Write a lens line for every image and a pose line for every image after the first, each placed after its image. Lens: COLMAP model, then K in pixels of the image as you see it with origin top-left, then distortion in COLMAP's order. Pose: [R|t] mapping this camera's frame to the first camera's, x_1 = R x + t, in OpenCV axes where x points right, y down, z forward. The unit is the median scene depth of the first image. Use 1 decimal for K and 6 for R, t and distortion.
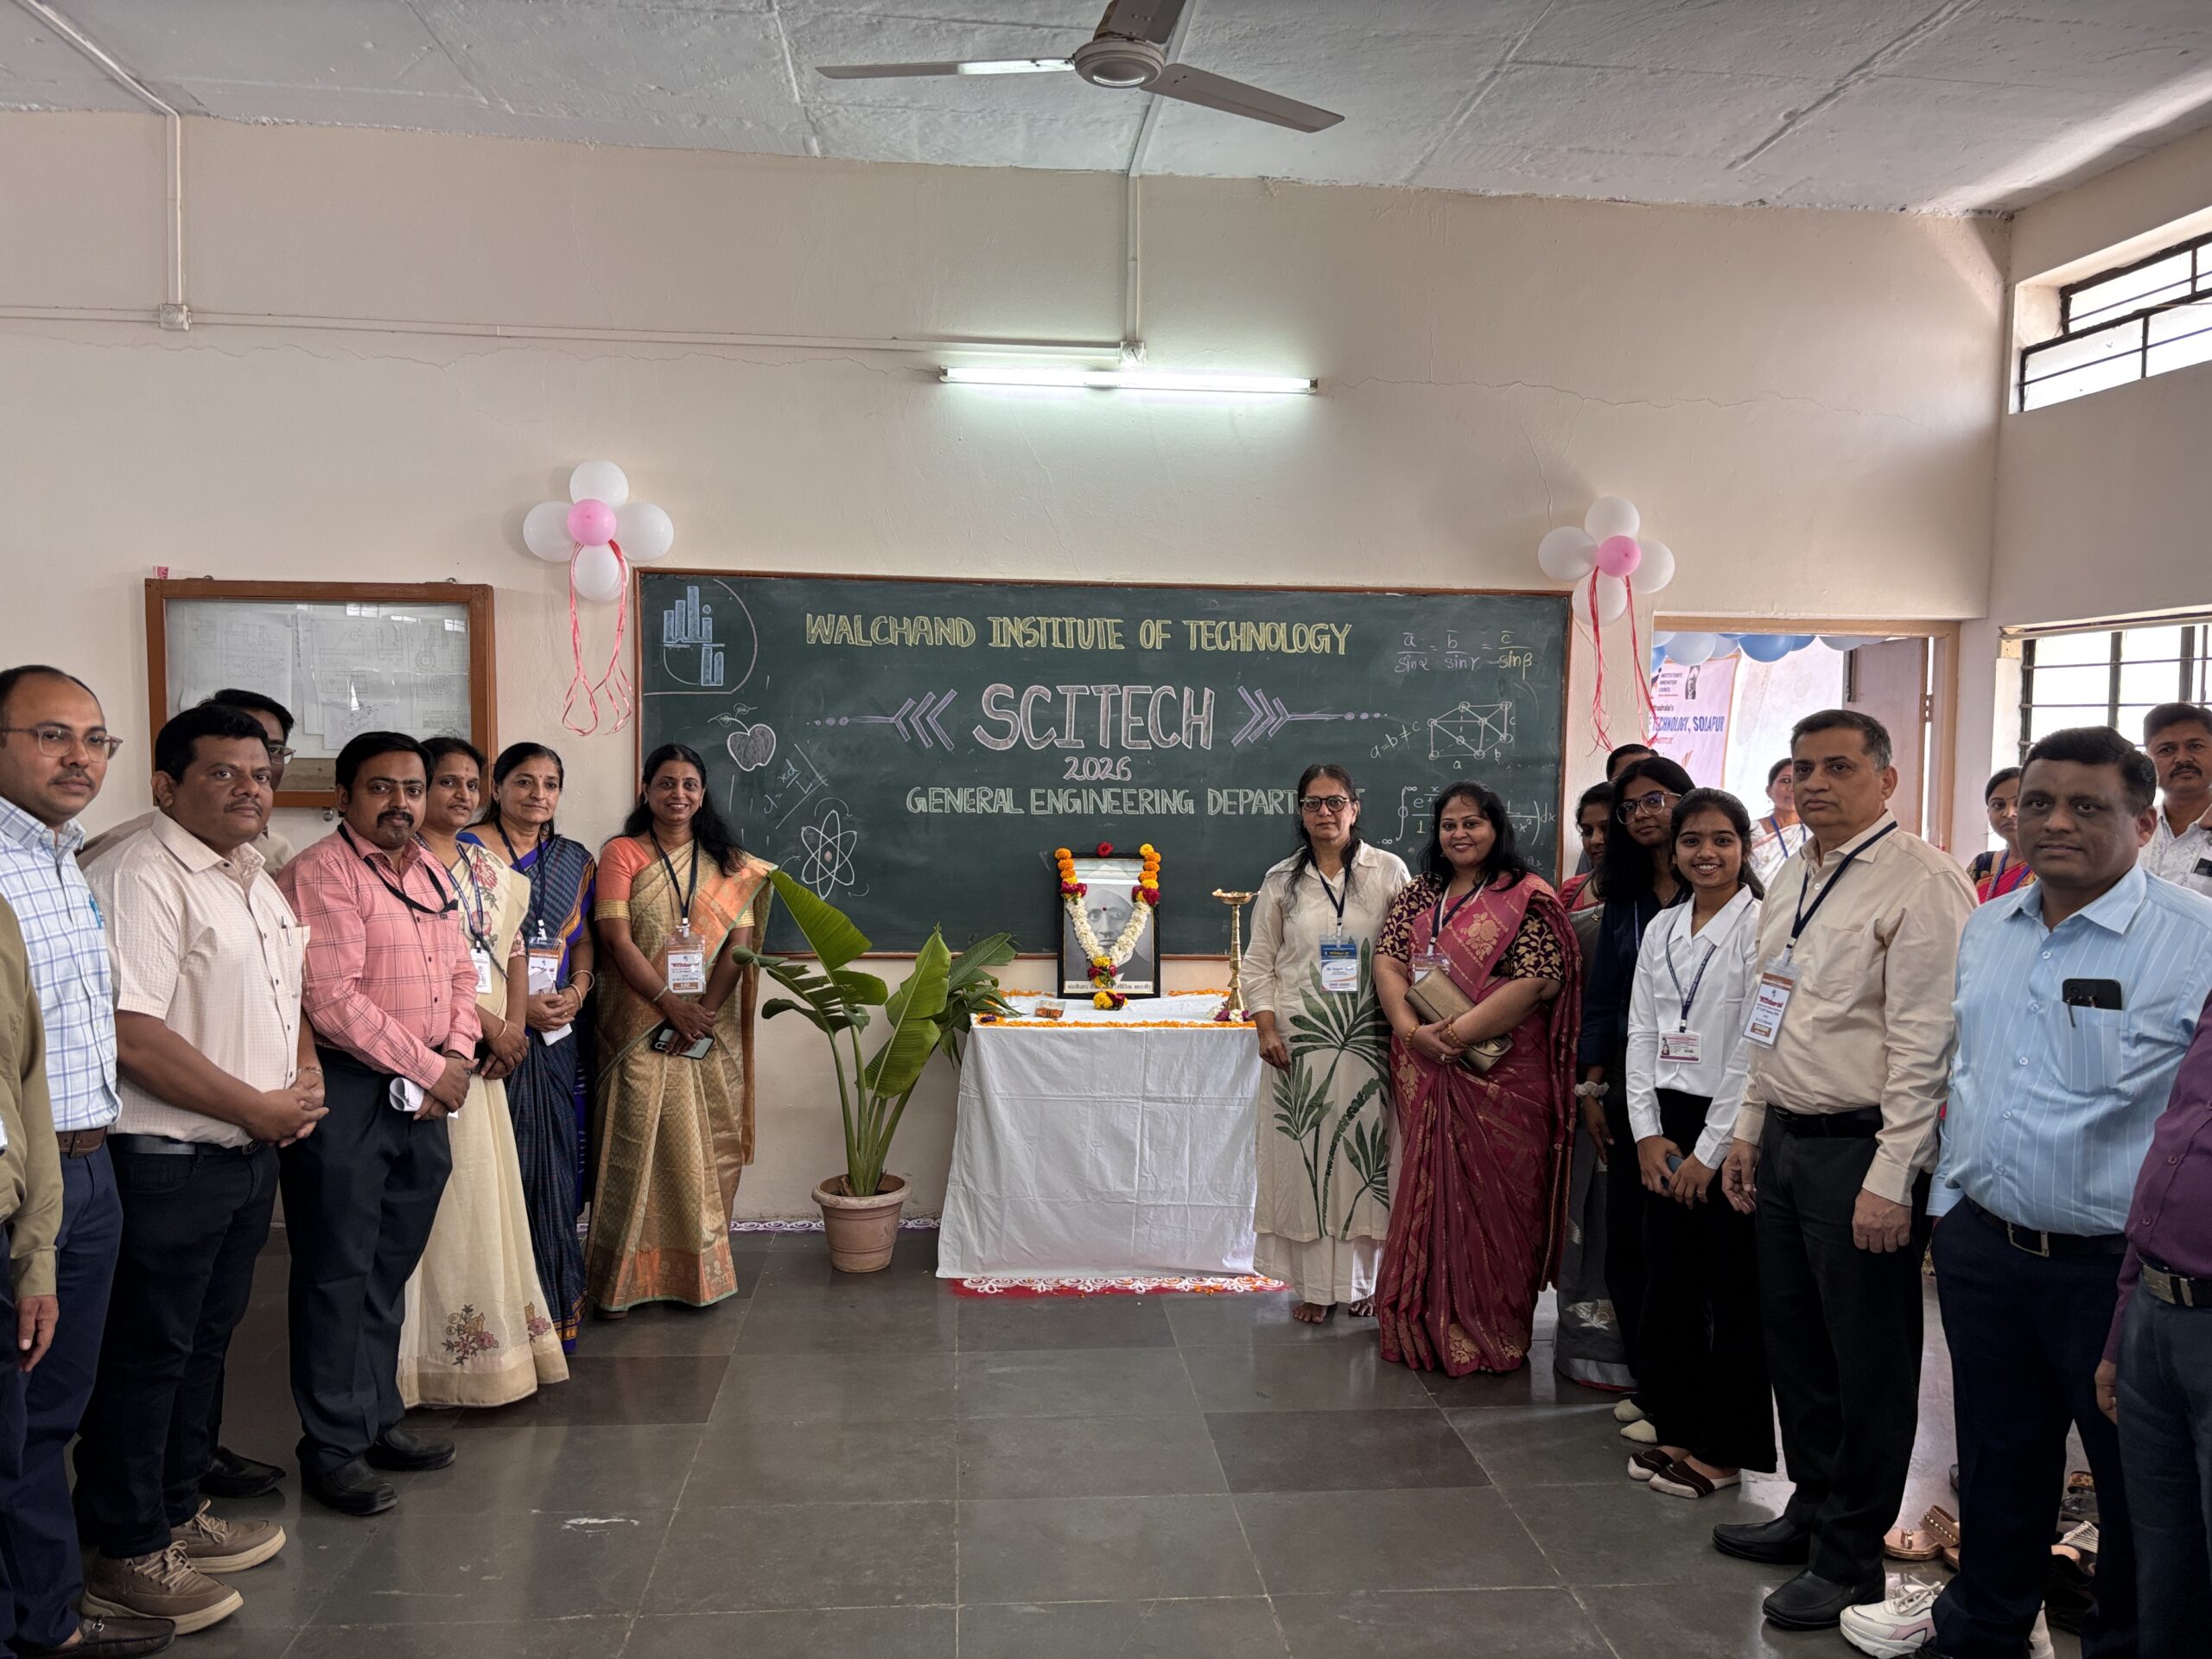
lens RADIAL K [[1664.7, 0, 1087.2], [0, 1664.7, 821.0], [0, 0, 1]] dist [0.028276, -0.028205]
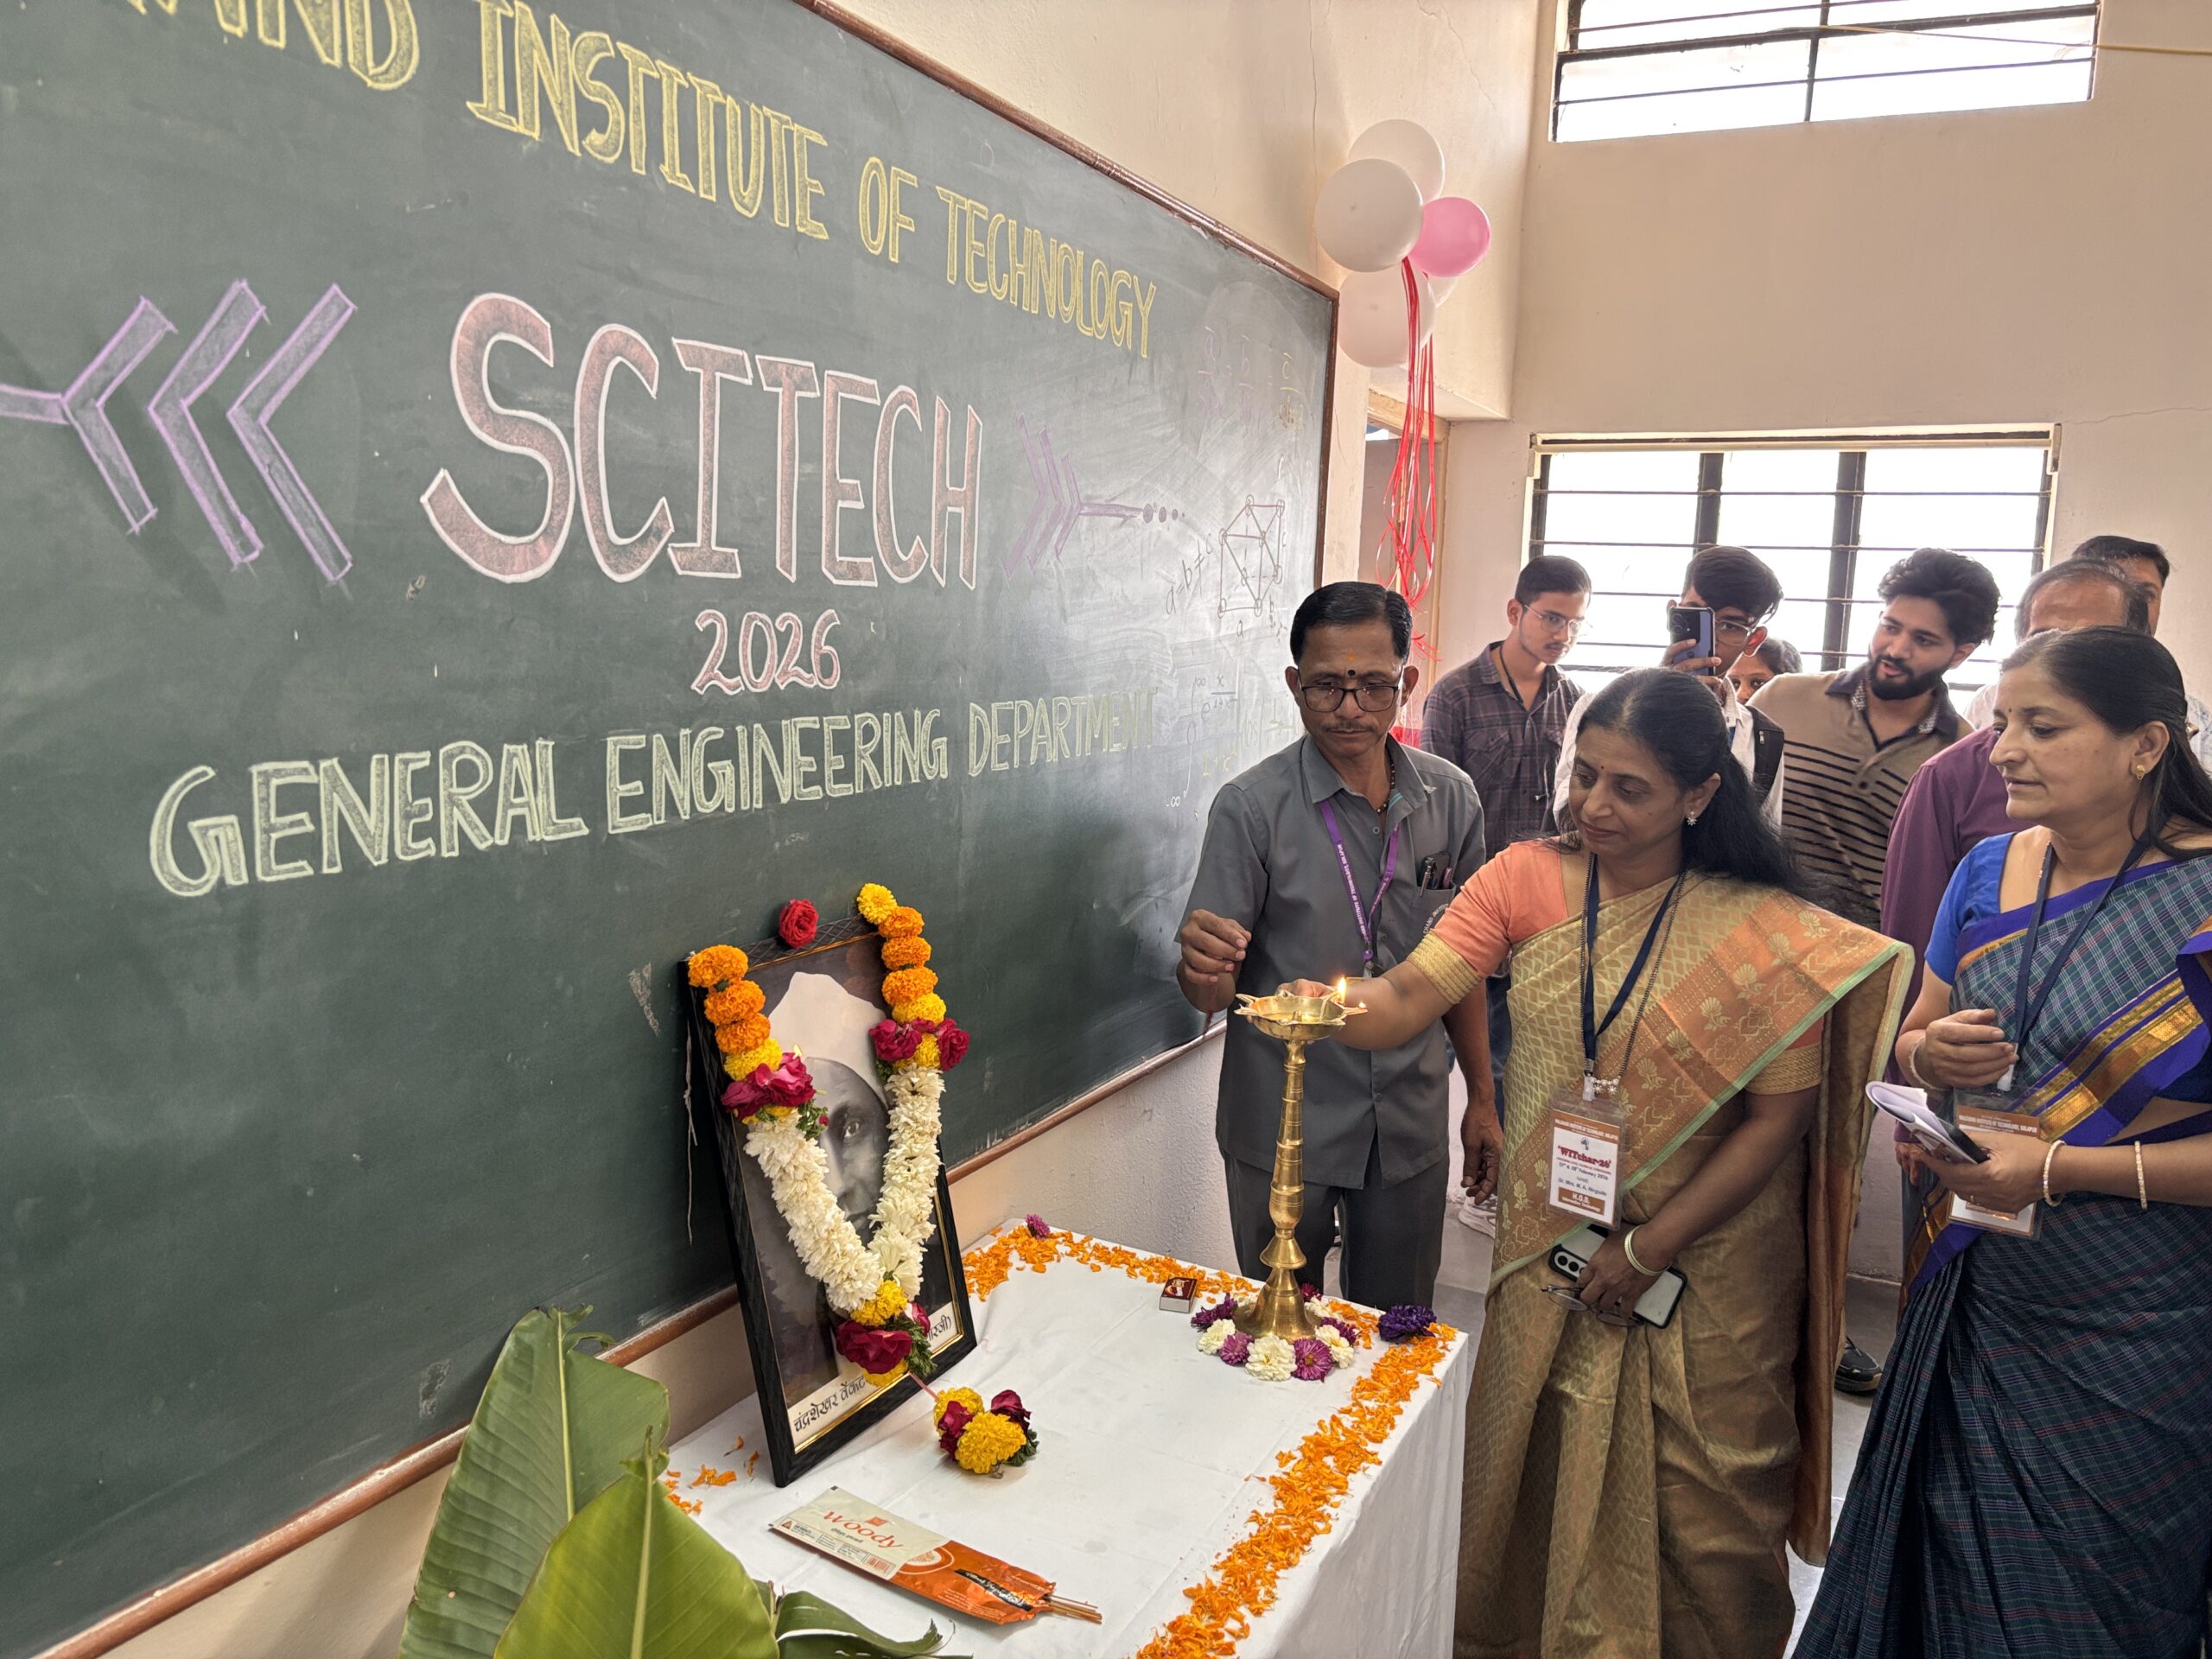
lens RADIAL K [[1664.7, 0, 1089.6], [0, 1664.7, 813.4], [0, 0, 1]] dist [0.028276, -0.028205]
pose [[0.517017, -0.103701, 0.849671, -0.223537], [0.019361, 0.993797, 0.109510, -0.035525], [-0.855756, -0.040167, 0.515817, 0.832417]]
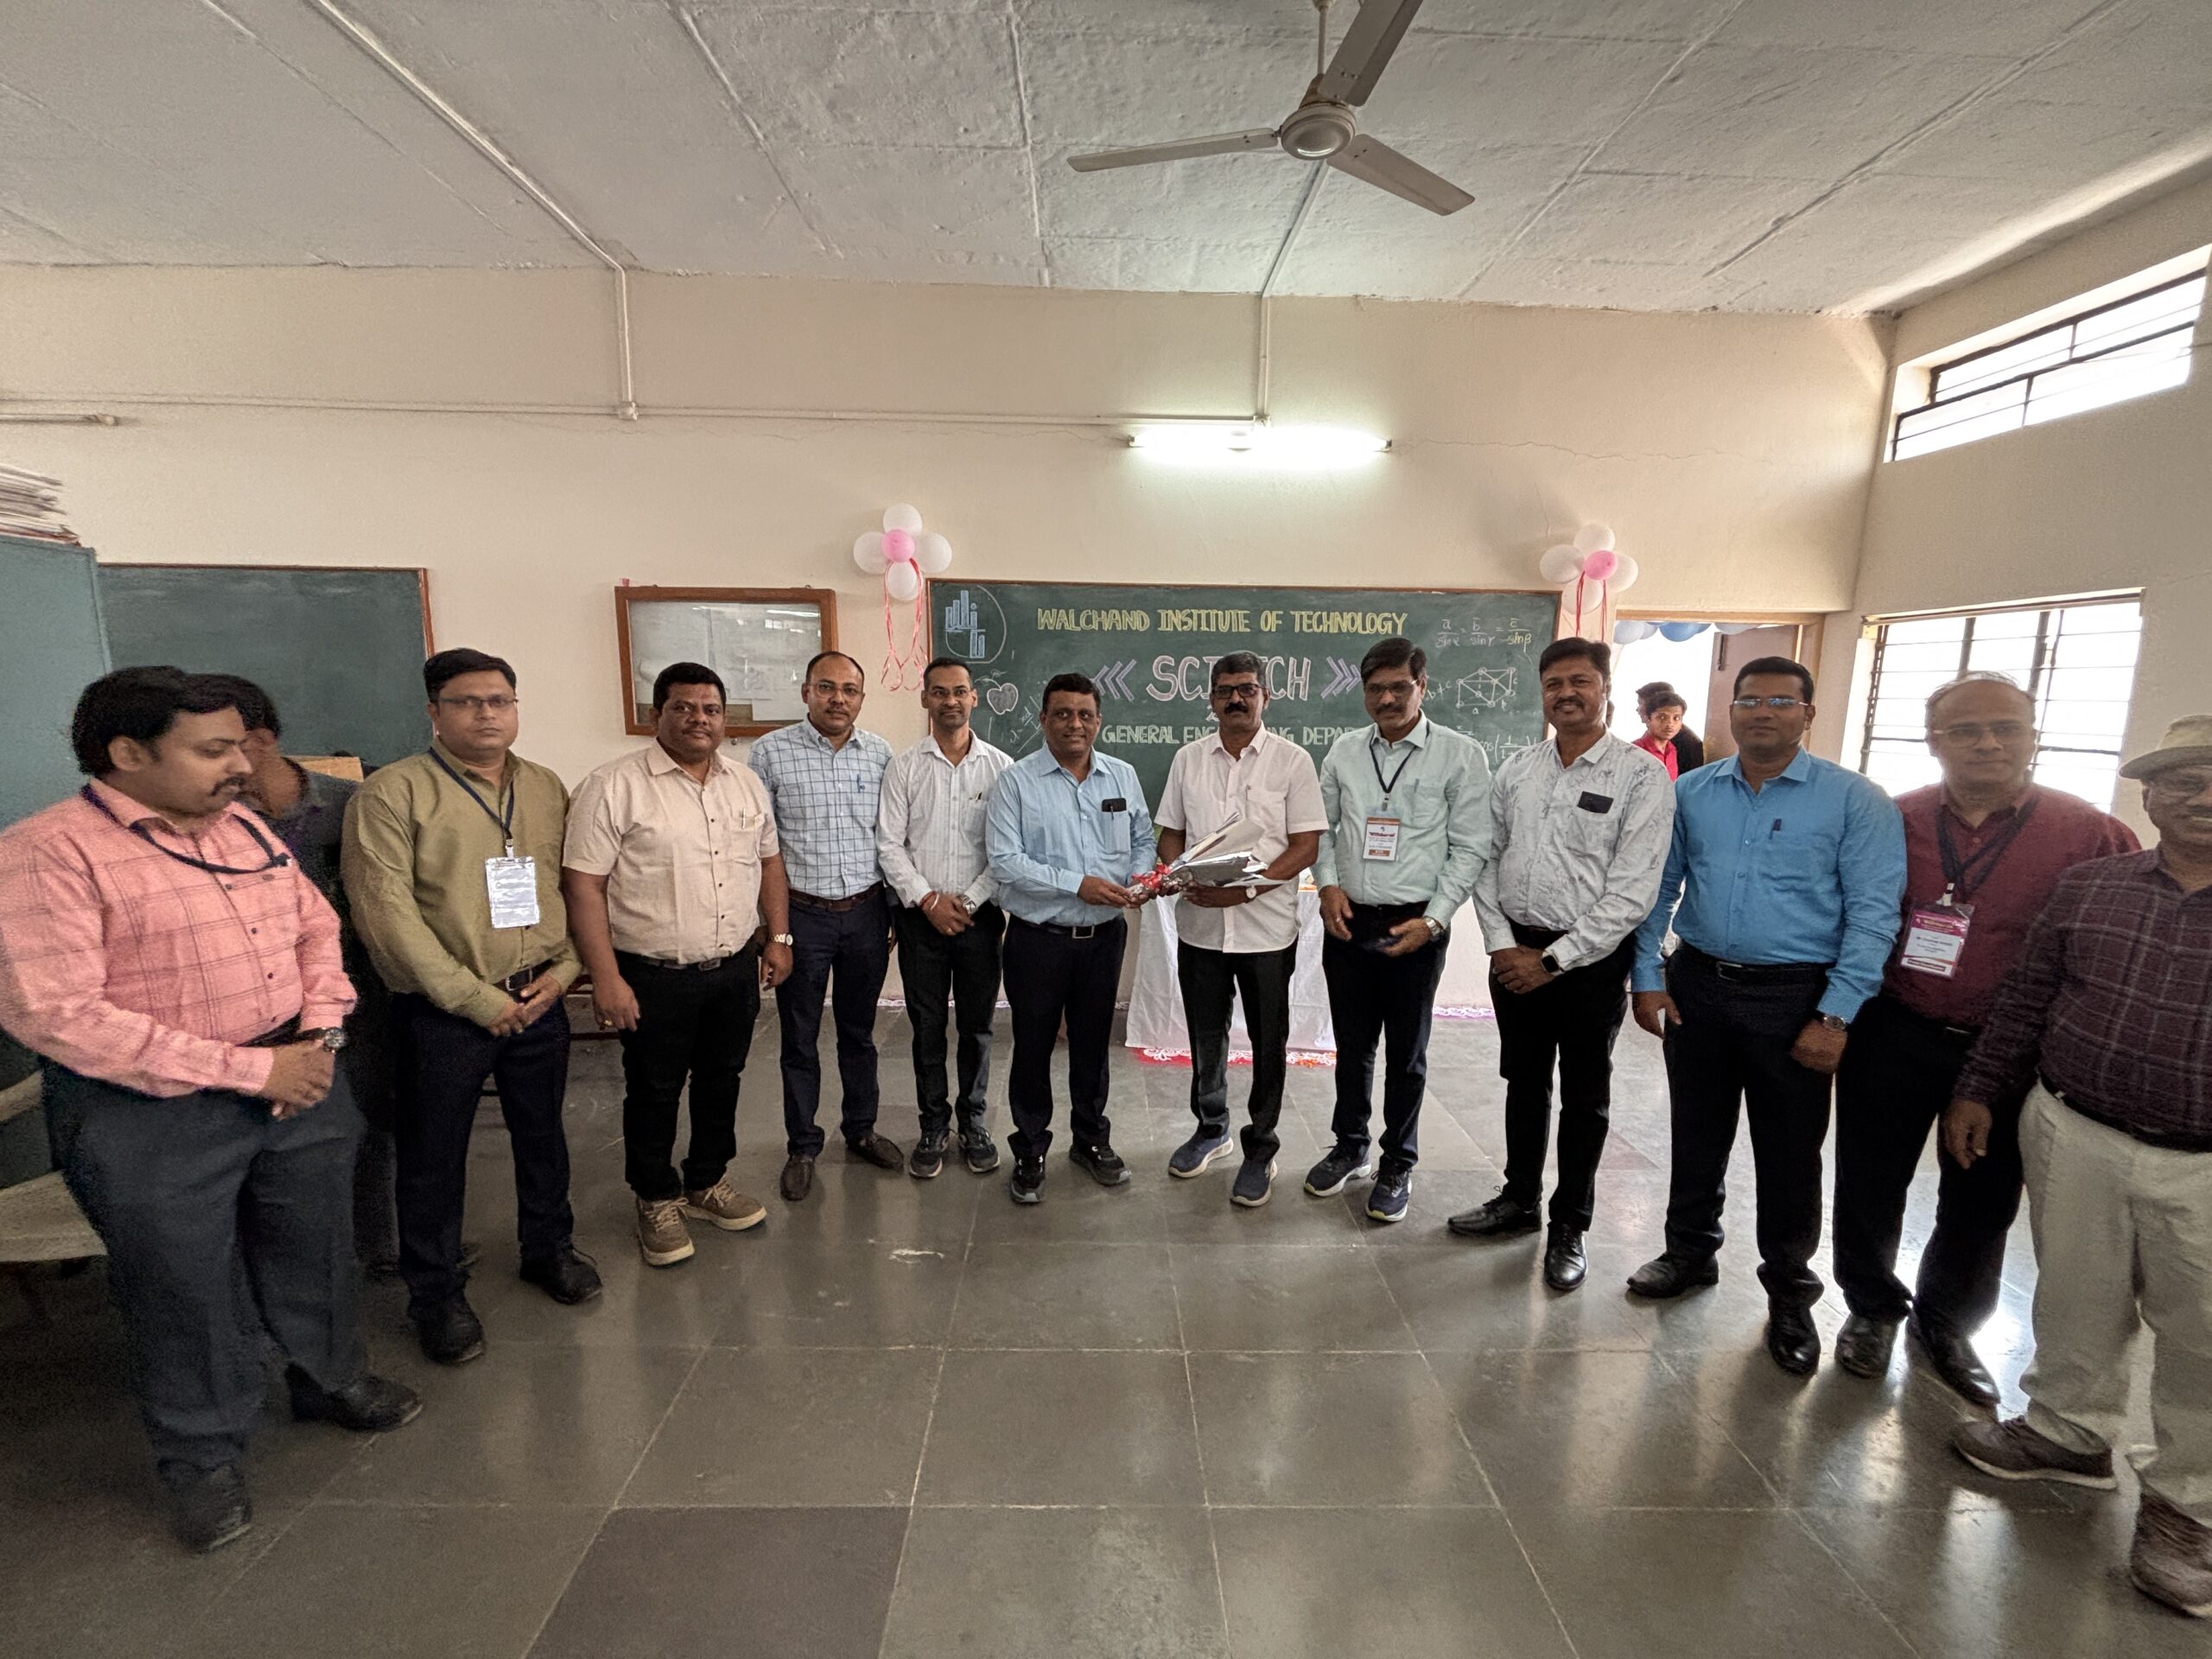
lens RADIAL K [[881.9, 0, 1088.8], [0, 881.9, 825.1], [0, 0, 1]] dist [-0.006251, 0.002144]
pose [[0.997069, 0.012764, -0.075431, -0.061282], [-0.005578, 0.995488, 0.094719, -0.005627], [0.076299, -0.094021, 0.992642, 0.199266]]
